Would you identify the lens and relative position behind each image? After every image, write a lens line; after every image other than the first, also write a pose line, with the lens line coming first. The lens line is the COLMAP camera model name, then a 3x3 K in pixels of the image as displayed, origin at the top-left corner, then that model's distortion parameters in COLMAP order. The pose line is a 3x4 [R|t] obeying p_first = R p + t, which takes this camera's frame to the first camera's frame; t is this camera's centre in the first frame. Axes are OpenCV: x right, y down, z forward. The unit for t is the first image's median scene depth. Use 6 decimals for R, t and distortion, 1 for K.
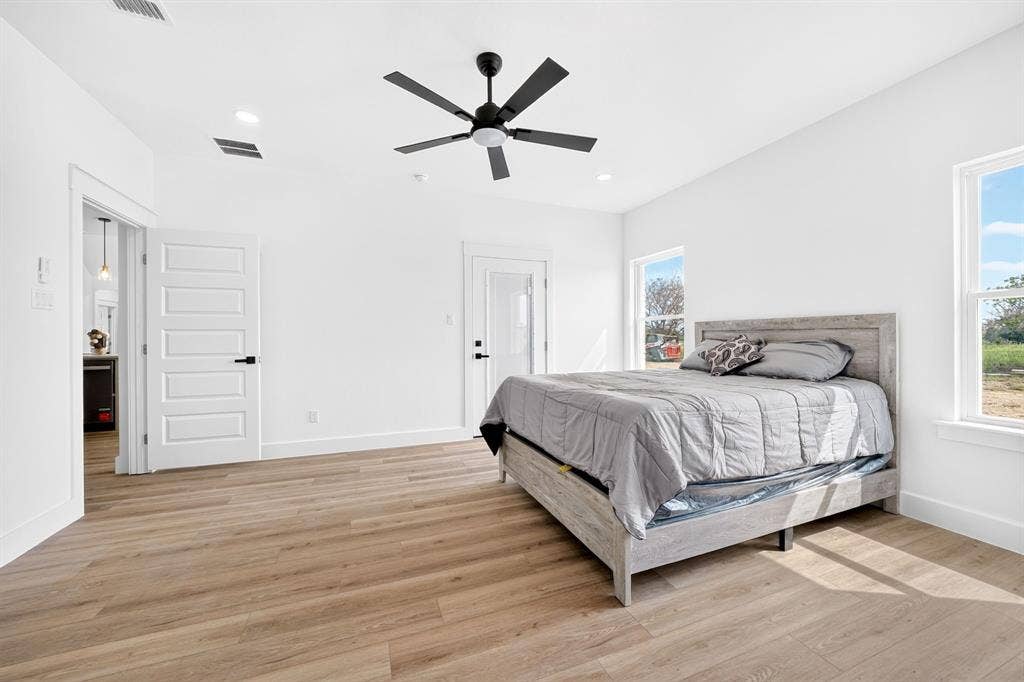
lens RADIAL K [[385.6, 0, 511.8], [0, 385.6, 338.2], [0, 0, 1]] dist [-0.005932, 0.000602]
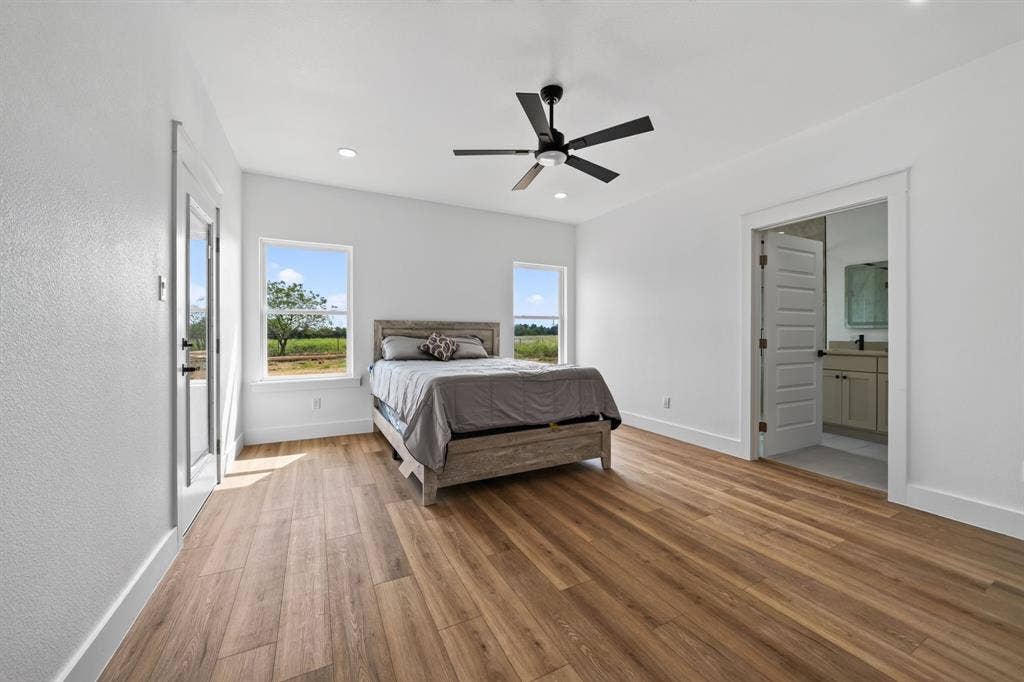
lens RADIAL K [[385.6, 0, 511.8], [0, 385.6, 338.2], [0, 0, 1]] dist [-0.005932, 0.000602]
pose [[-0.103525, -0.006966, 0.994602, -1.173414], [0.003278, 0.999968, 0.007345, 0.005854], [-0.994621, 0.004020, -0.103499, 1.227294]]
